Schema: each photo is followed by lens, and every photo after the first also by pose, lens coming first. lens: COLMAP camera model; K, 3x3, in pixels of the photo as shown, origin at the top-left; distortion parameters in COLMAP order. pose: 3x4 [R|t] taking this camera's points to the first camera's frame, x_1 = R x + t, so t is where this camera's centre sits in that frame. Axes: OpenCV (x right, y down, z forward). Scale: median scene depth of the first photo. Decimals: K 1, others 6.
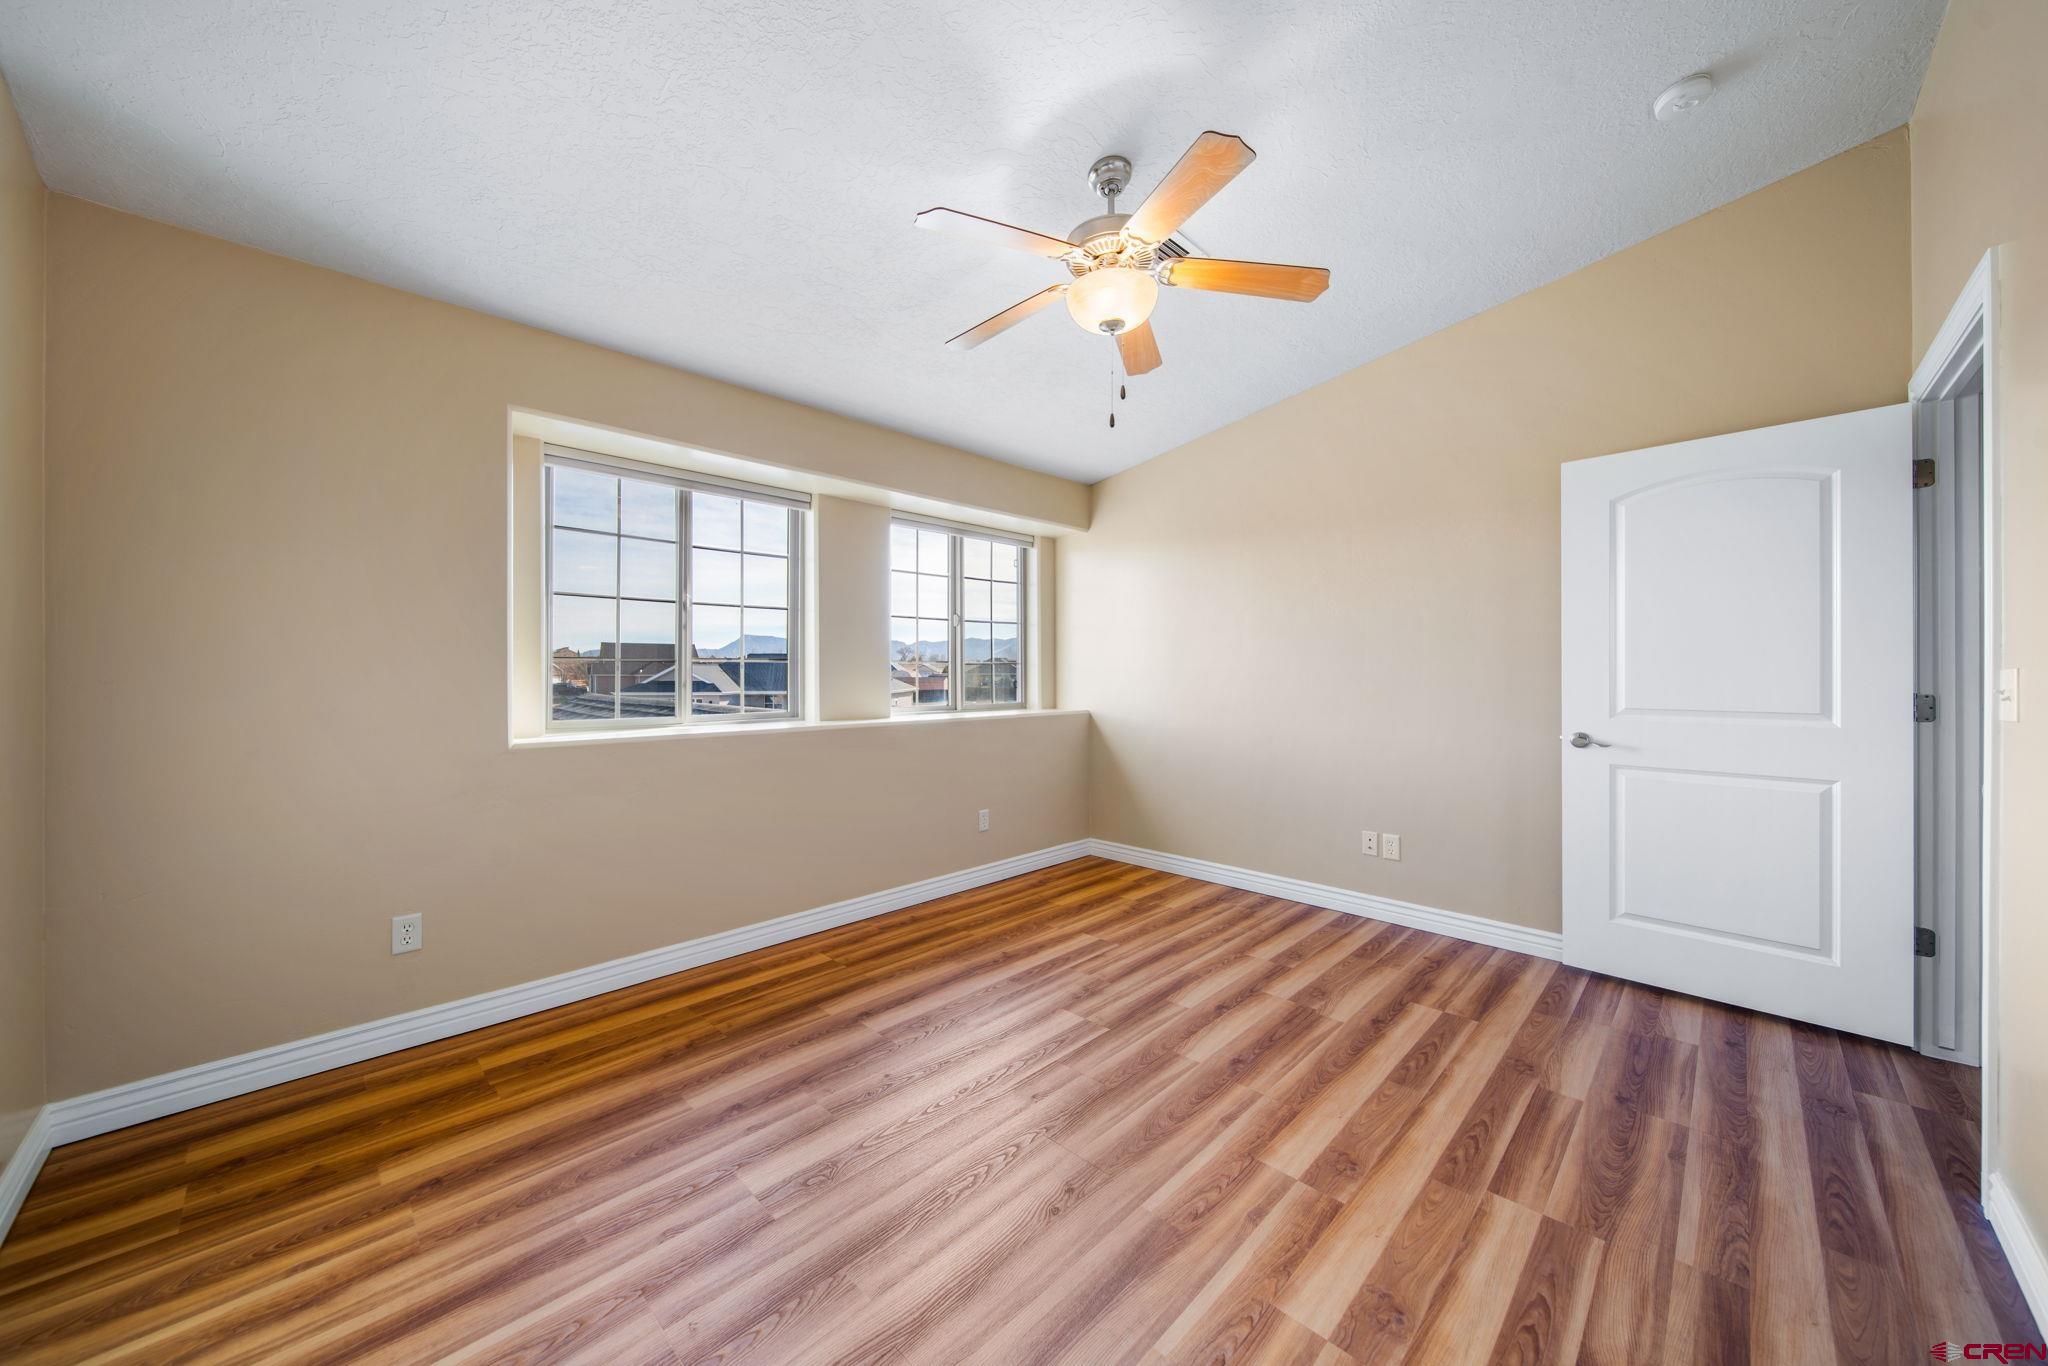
lens RADIAL K [[721.9, 0, 1028.2], [0, 721.9, 719.9], [0, 0, 1]] dist [0.000313, -0.000073]
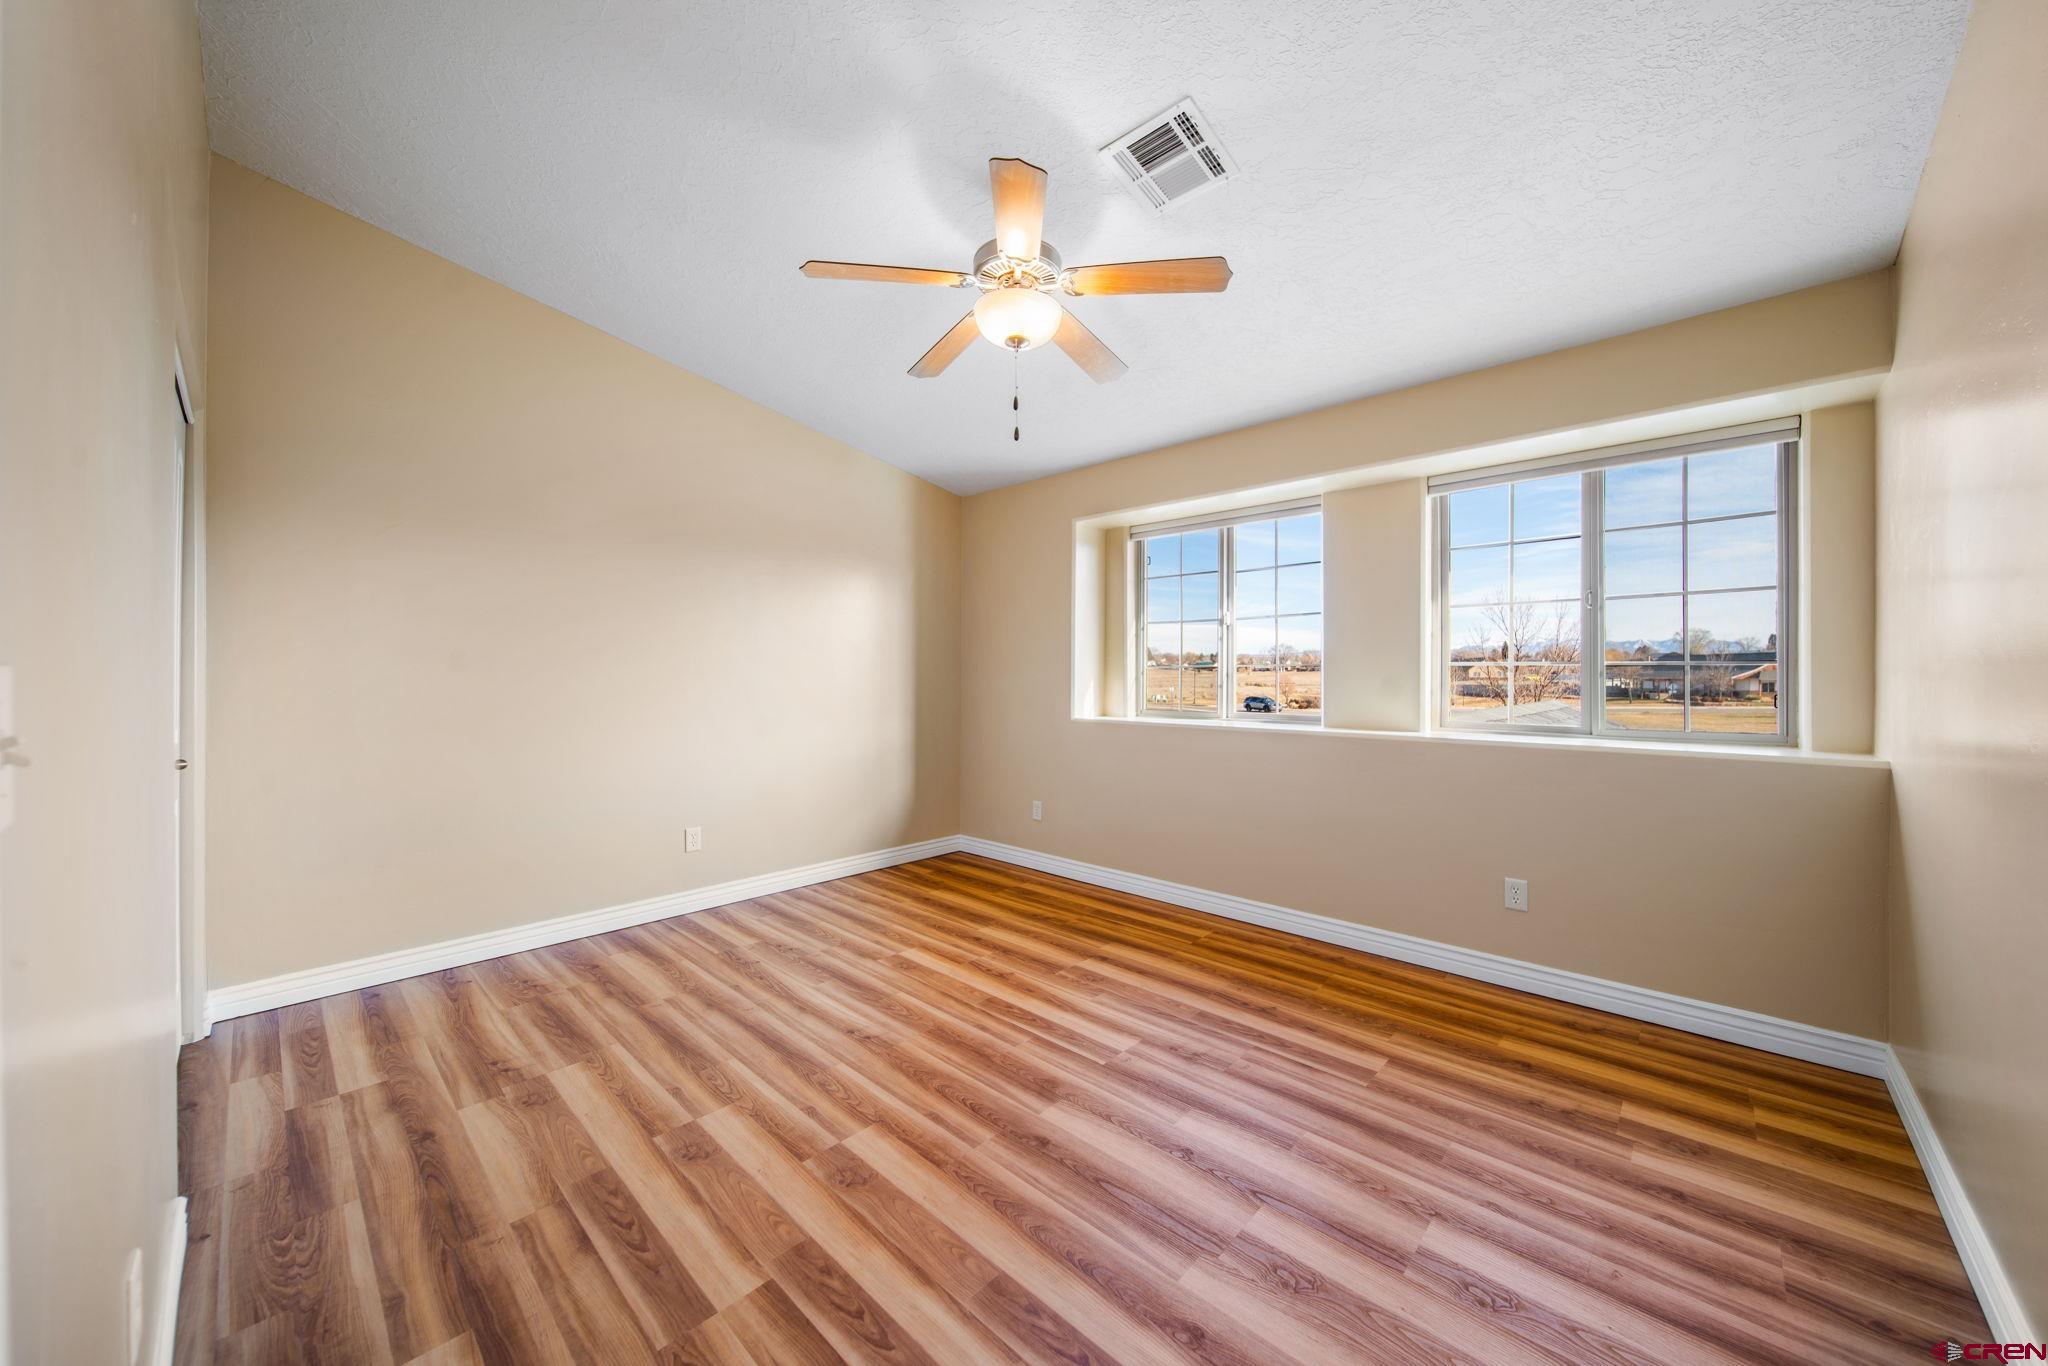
lens RADIAL K [[714.8, 0, 1025.4], [0, 714.8, 684.0], [0, 0, 1]] dist [0.000244, -0.000045]
pose [[0.031310, 0.010422, -0.999455, 0.931911], [-0.069757, 0.997530, 0.008217, -0.052431], [0.997073, 0.069461, 0.031960, 0.766261]]
